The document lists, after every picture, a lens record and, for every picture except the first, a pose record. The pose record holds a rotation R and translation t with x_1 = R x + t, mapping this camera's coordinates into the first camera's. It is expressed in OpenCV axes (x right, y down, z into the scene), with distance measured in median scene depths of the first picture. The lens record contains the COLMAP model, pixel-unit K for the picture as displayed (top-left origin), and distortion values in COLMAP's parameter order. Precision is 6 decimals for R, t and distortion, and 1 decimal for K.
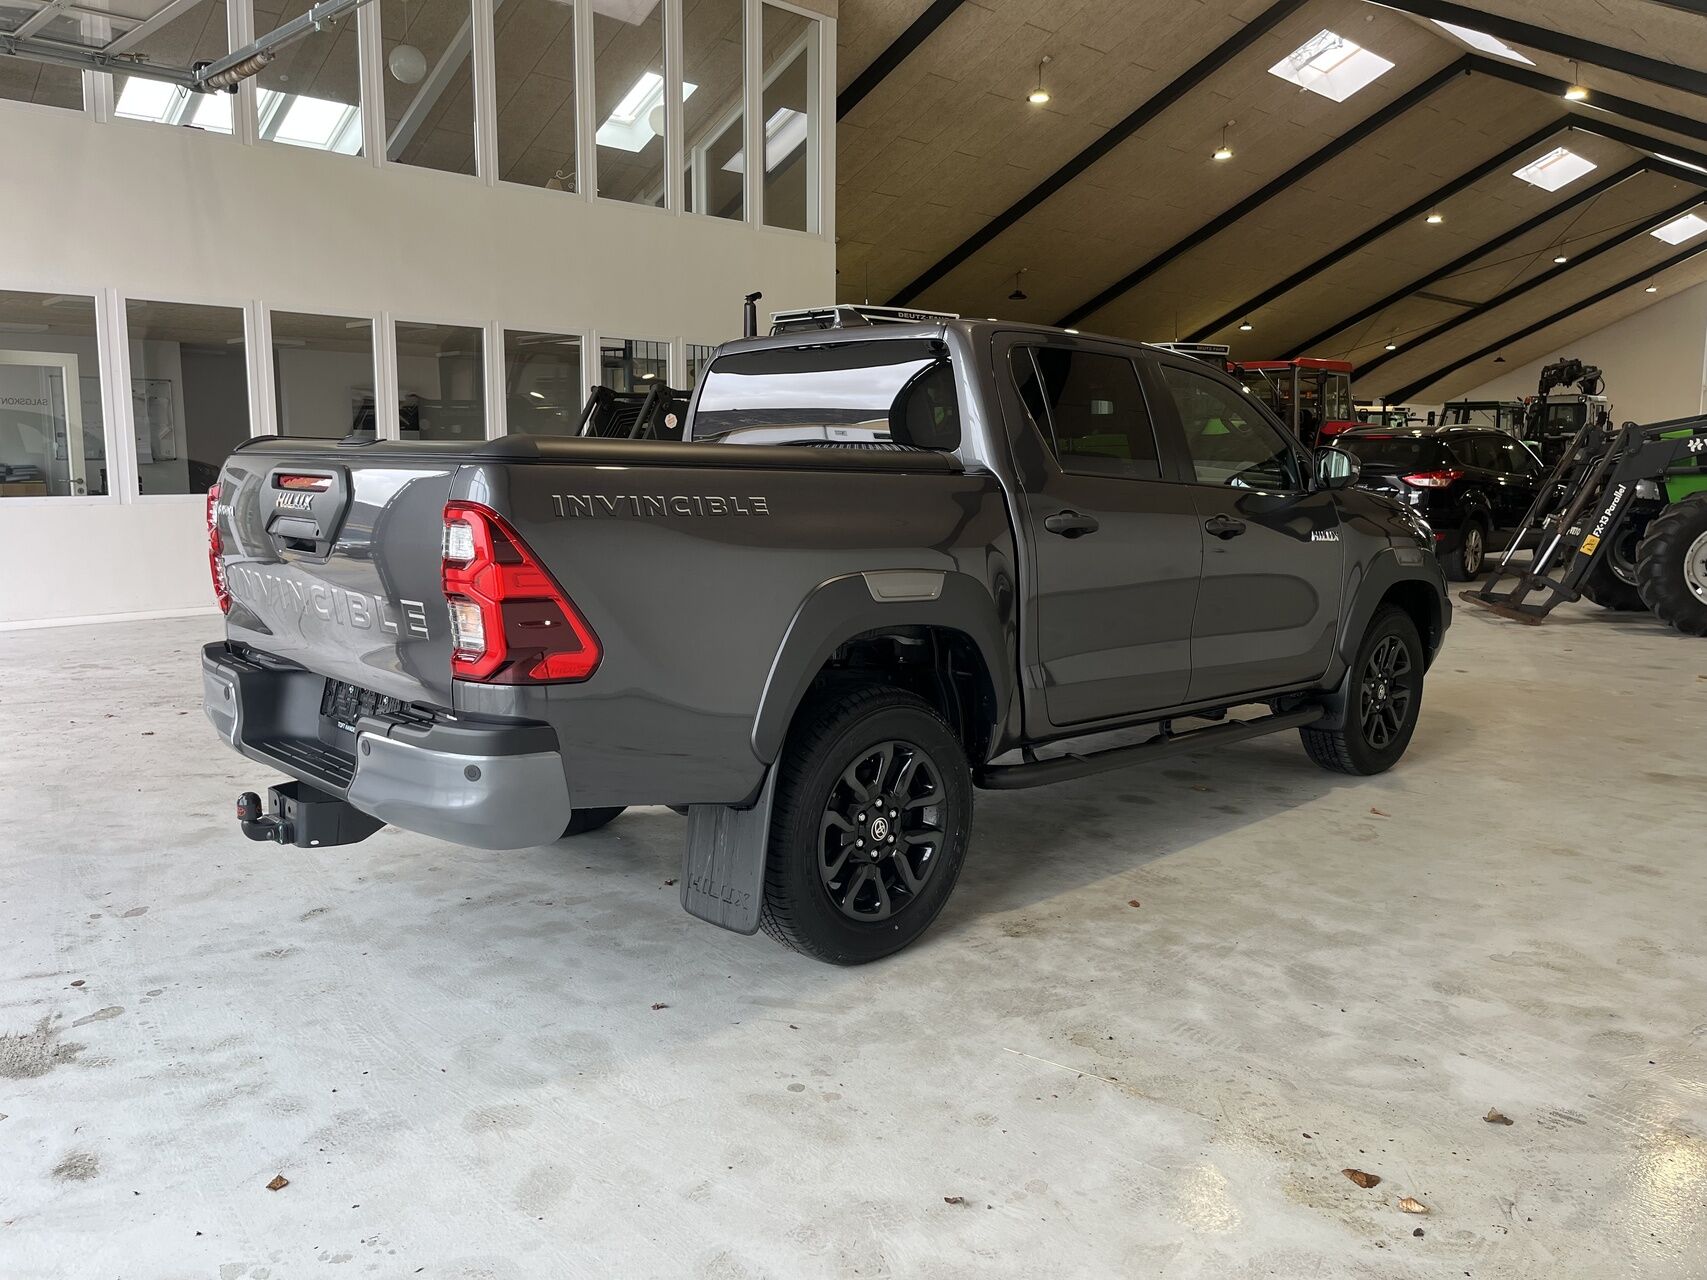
lens RADIAL K [[1382.1, 0, 853.5], [0, 1382.1, 640.0], [0, 0, 1]] dist [0.006493, -0.000647]
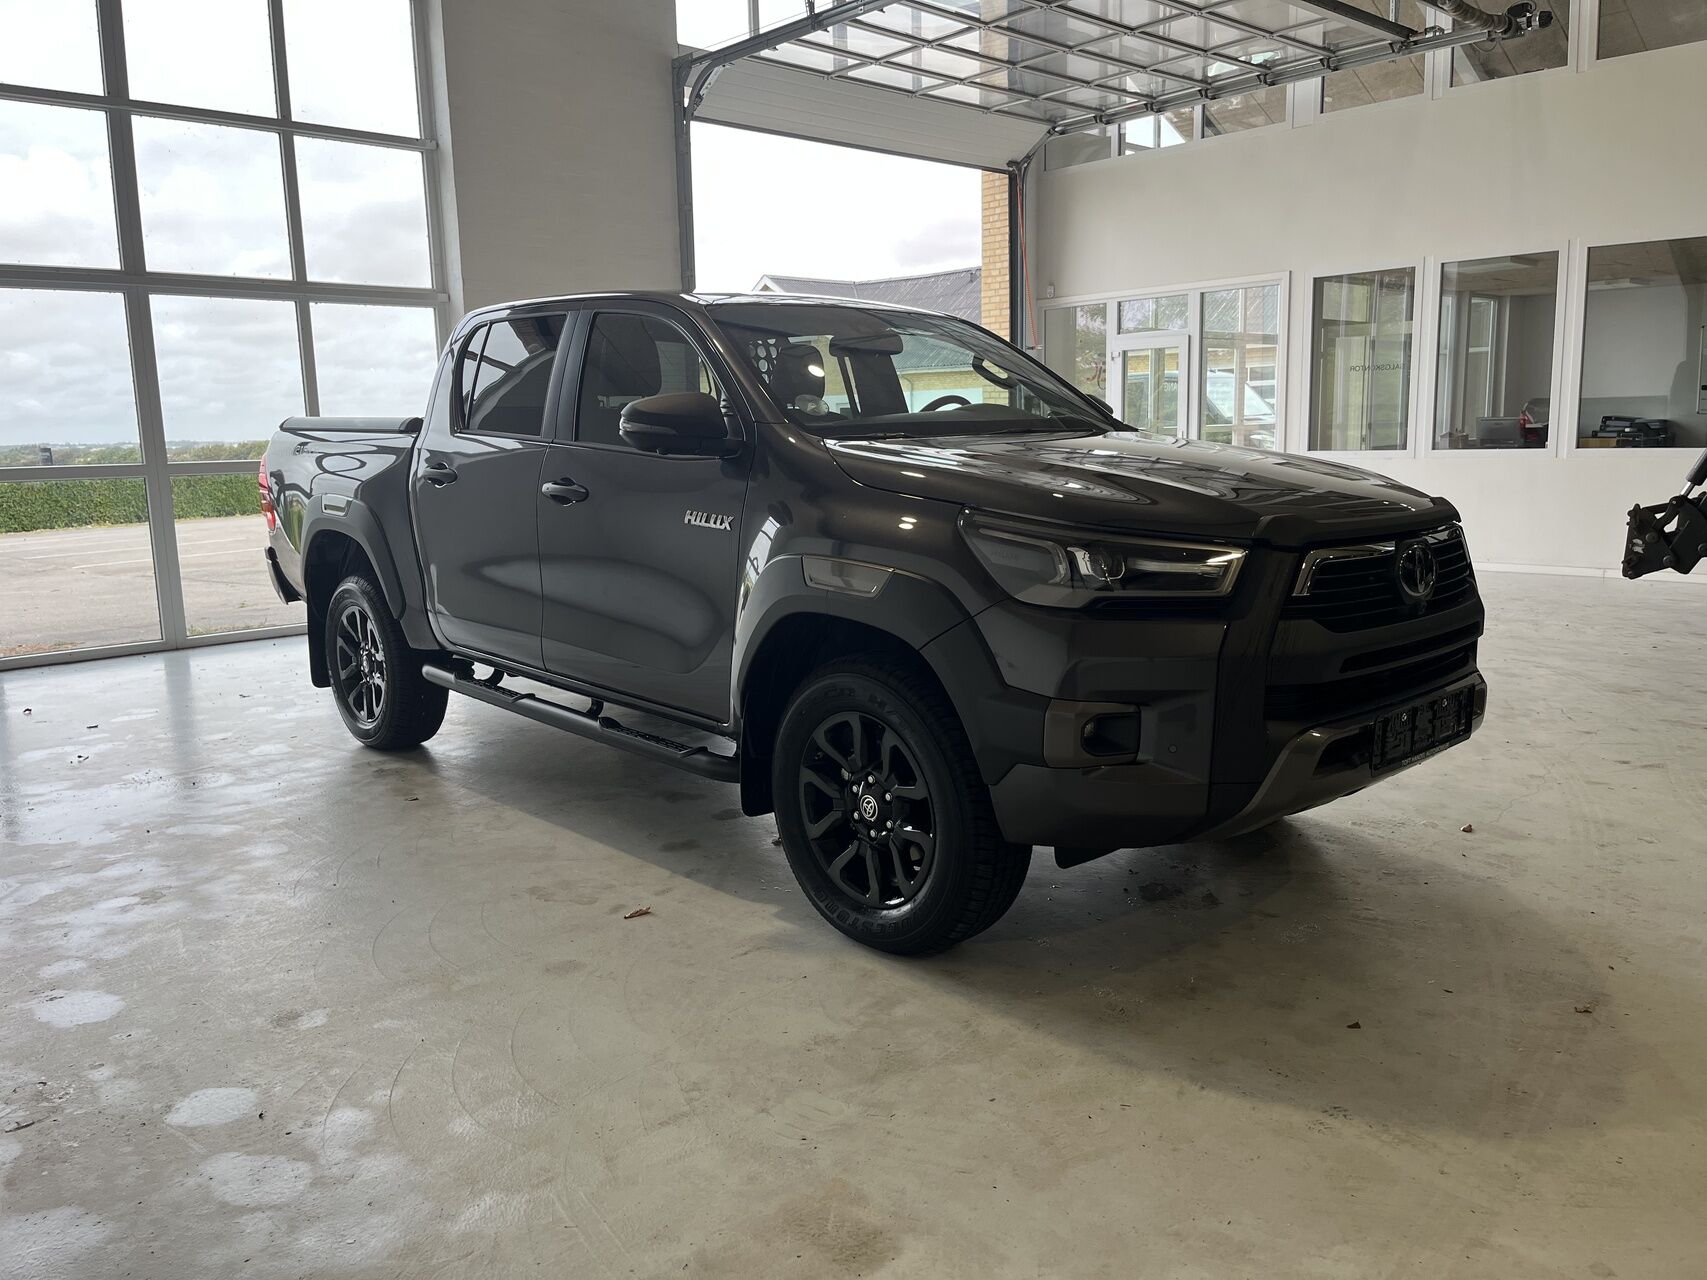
lens RADIAL K [[1382.1, 0, 853.5], [0, 1382.1, 640.0], [0, 0, 1]] dist [0.006493, -0.000647]
pose [[-0.073834, 0.152876, -0.985483, 1.381994], [-0.112828, 0.980555, 0.160565, -0.186851], [0.990868, 0.123045, -0.055150, 1.475602]]
